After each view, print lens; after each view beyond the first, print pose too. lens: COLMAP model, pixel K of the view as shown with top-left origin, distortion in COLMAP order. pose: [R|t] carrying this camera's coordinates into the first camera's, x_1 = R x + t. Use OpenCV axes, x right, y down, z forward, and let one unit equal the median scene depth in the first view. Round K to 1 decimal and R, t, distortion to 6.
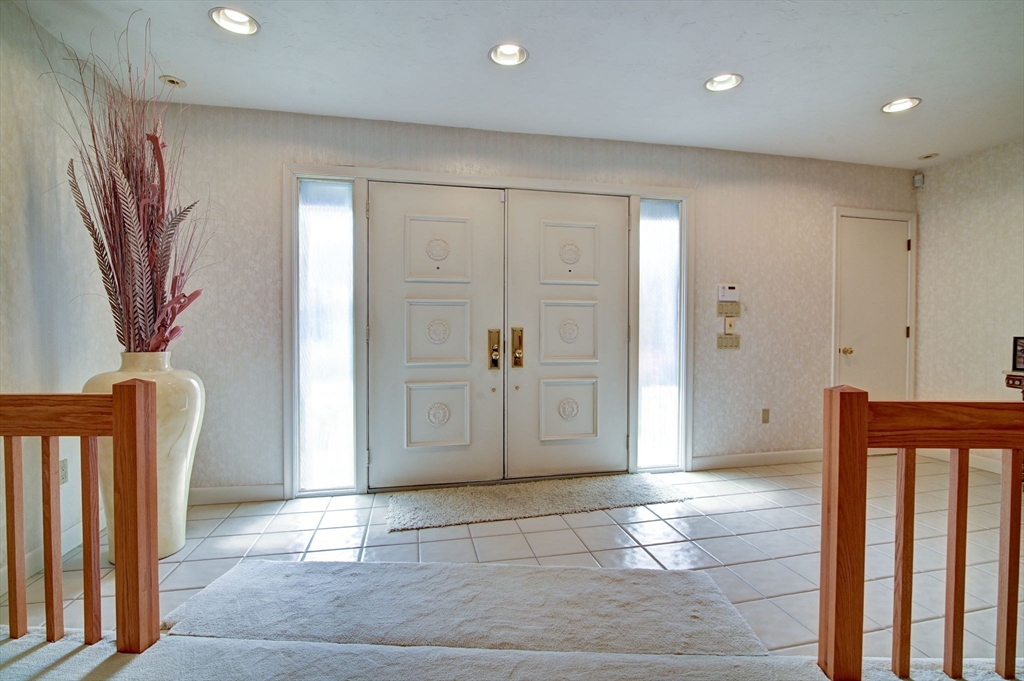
lens RADIAL K [[470.0, 0, 512.0], [0, 470.0, 340.5], [0, 0, 1]] dist [-0.022031, 0.002463]
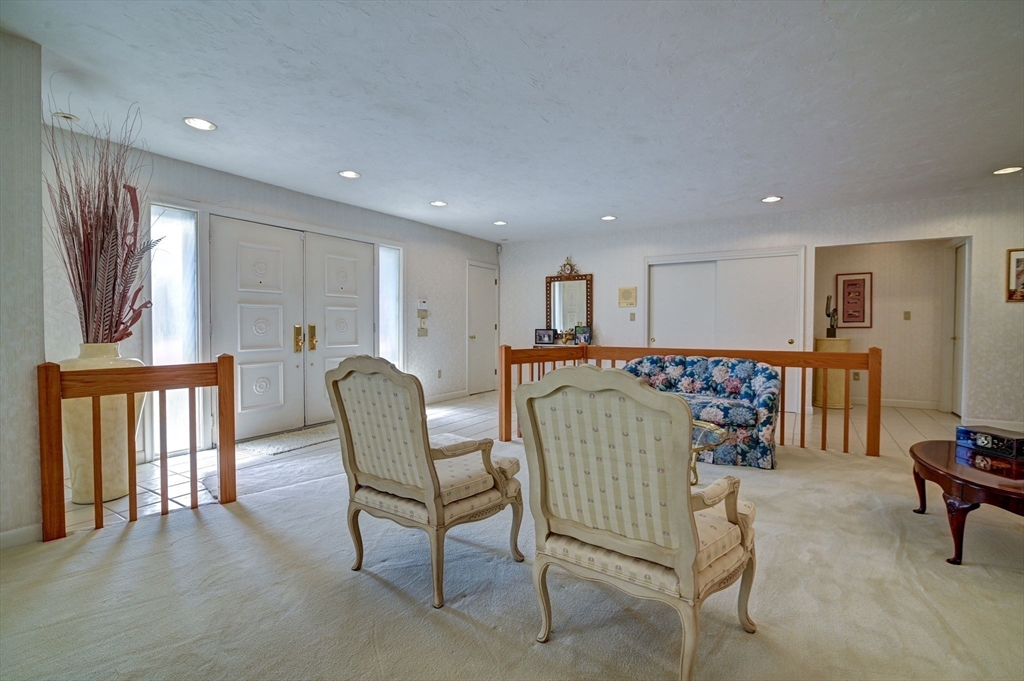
lens RADIAL K [[470.0, 0, 512.0], [0, 470.0, 340.5], [0, 0, 1]] dist [-0.022031, 0.002463]
pose [[0.694196, -0.021577, 0.719462, -0.624532], [0.013397, 0.999765, 0.017058, 0.007139], [-0.719661, -0.002203, 0.694322, -0.502234]]
